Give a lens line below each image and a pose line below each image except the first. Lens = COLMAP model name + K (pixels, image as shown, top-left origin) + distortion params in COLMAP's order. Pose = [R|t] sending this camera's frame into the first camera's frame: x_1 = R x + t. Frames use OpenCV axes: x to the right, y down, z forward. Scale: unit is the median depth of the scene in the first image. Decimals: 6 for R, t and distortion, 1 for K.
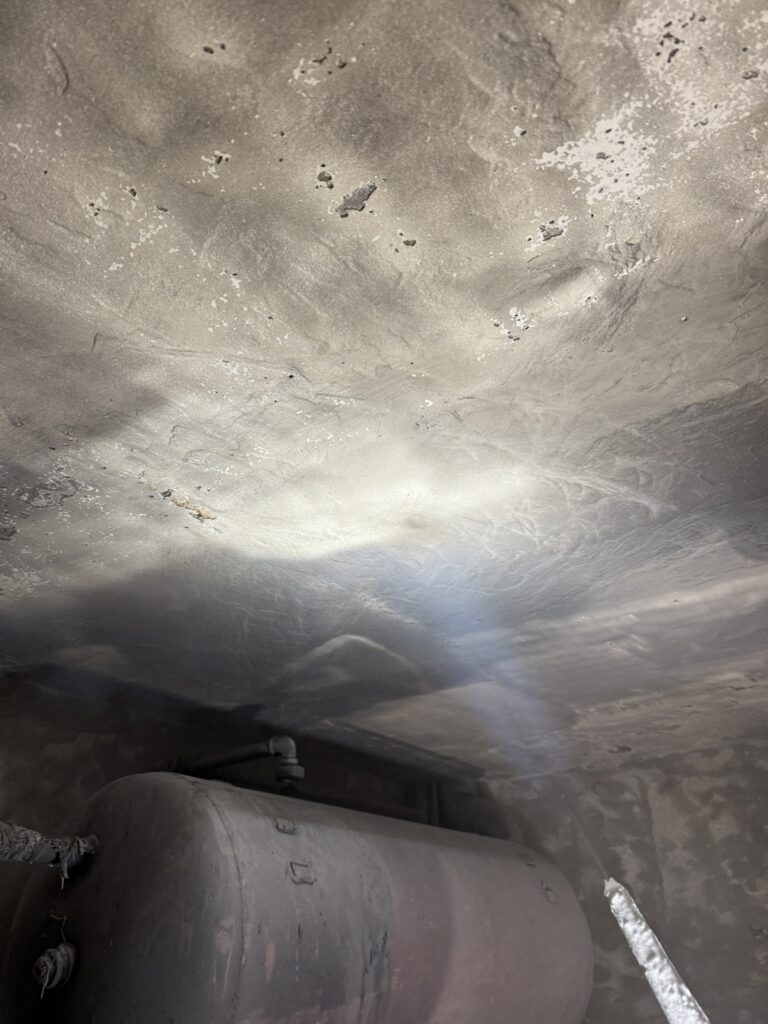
lens RADIAL K [[746.9, 0, 358.5], [0, 746.9, 513.1], [0, 0, 1]] dist [0.107329, -0.091705]
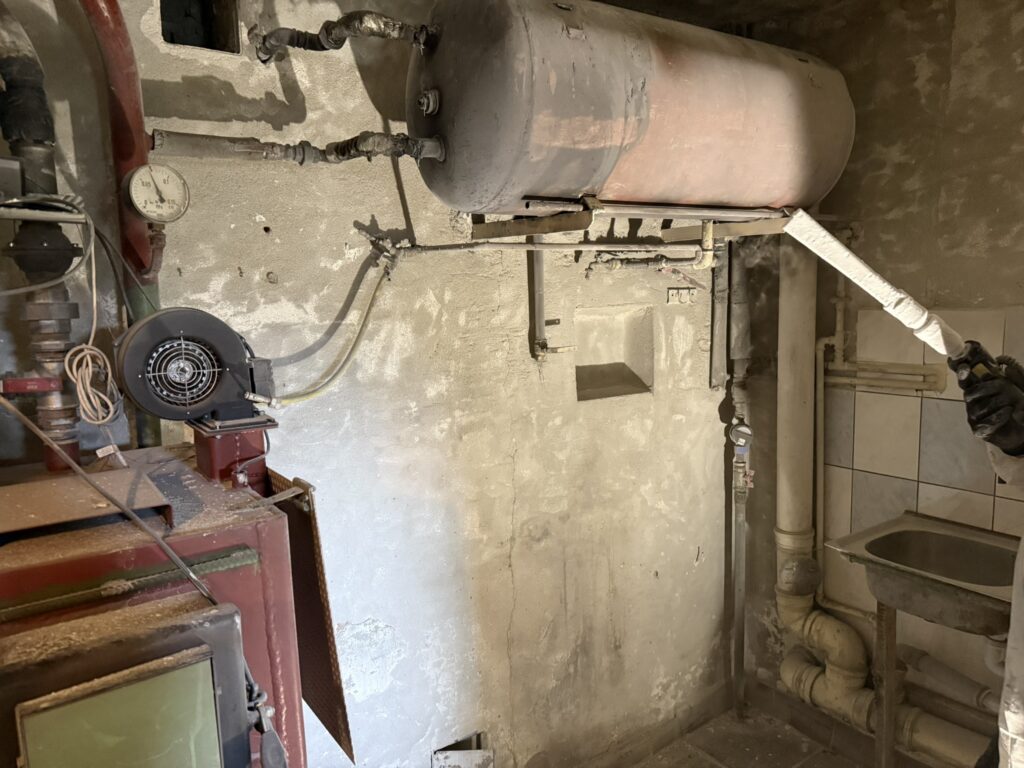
lens RADIAL K [[746.9, 0, 509.4], [0, 746.9, 395.5], [0, 0, 1]] dist [0.107329, -0.091705]
pose [[0.954770, 0.011413, -0.297127, 0.228298], [0.172758, 0.792011, 0.585553, 0.149827], [0.242011, -0.610400, 0.754217, -0.491343]]
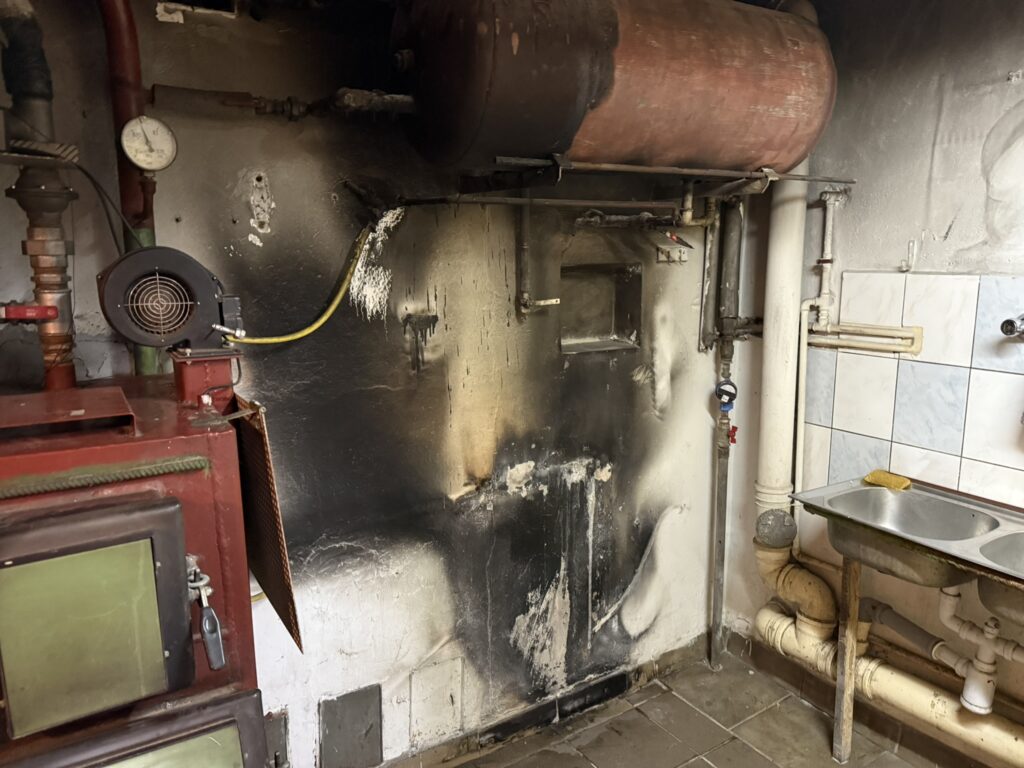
lens RADIAL K [[746.9, 0, 509.4], [0, 746.9, 395.5], [0, 0, 1]] dist [0.107329, -0.091705]
pose [[0.933228, 0.056408, -0.354828, 0.431160], [0.185343, 0.770460, 0.609950, 0.150524], [0.307787, -0.634988, 0.708560, -0.551567]]
